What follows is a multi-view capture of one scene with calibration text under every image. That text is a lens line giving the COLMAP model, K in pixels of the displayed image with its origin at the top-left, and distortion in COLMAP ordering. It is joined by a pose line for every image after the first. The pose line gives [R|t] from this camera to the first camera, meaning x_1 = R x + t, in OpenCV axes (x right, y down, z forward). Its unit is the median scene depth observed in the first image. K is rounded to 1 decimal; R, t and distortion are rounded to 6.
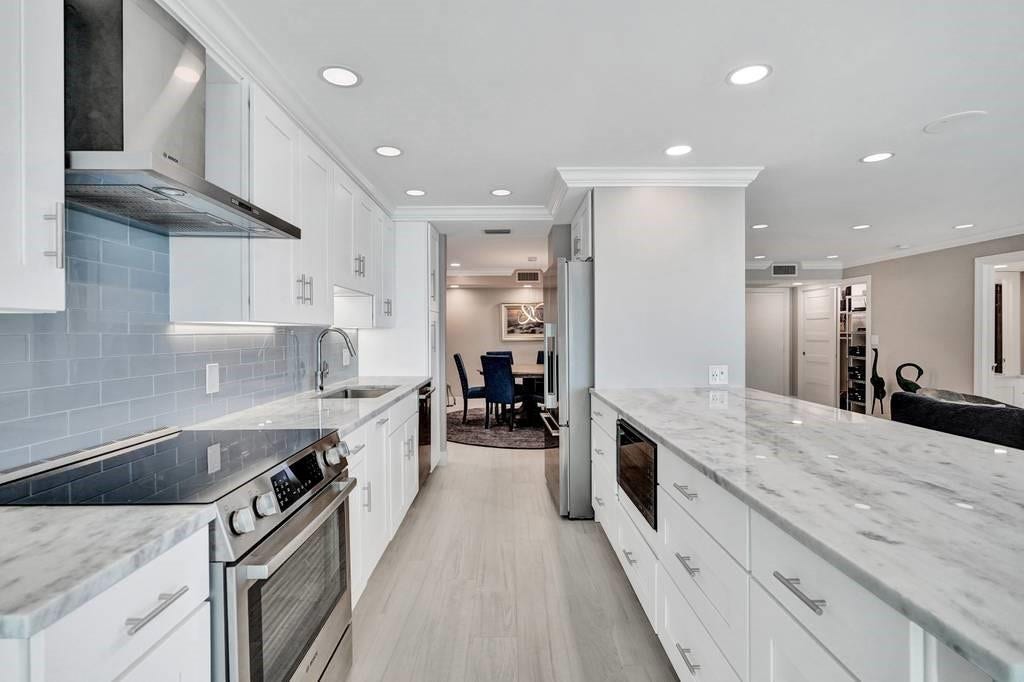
lens RADIAL K [[475.3, 0, 508.1], [0, 475.3, 339.8], [0, 0, 1]] dist [-0.029601, -0.001677]
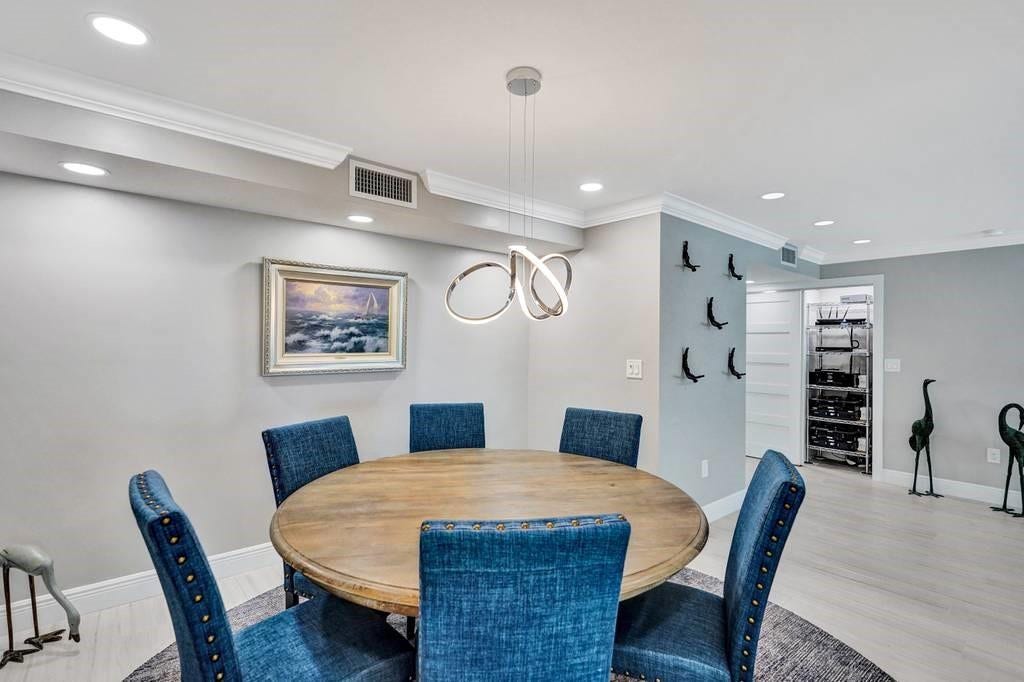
lens RADIAL K [[475.3, 0, 510.3], [0, 475.3, 340.2], [0, 0, 1]] dist [-0.029601, -0.001677]
pose [[0.759360, 0.016574, 0.650459, -0.098810], [-0.007639, 0.999834, -0.016557, -0.017188], [-0.650626, 0.007604, 0.759361, 0.640042]]
